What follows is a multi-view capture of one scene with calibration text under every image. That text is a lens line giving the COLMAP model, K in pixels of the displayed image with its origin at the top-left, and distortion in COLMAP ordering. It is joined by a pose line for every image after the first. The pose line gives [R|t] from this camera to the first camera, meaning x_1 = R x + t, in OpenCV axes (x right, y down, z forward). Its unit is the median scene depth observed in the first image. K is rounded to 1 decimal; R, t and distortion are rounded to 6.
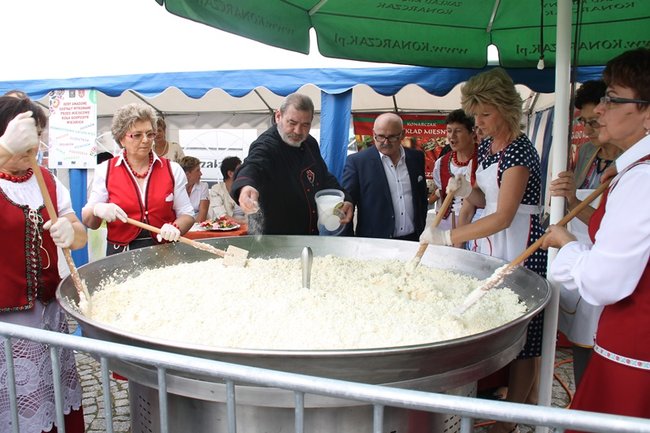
lens RADIAL K [[555.3, 0, 325.0], [0, 555.3, 216.5], [0, 0, 1]] dist [-0.178918, 0.143277]
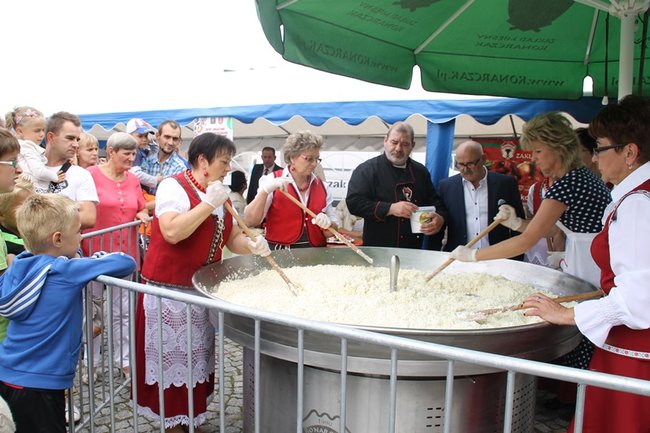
lens RADIAL K [[555.3, 0, 325.0], [0, 555.3, 216.5], [0, 0, 1]] dist [-0.178918, 0.143277]
pose [[0.971767, 0.032849, -0.233645, 0.061198], [-0.041796, 0.998566, -0.033444, 0.011116], [0.232212, 0.042265, 0.971747, -0.119176]]
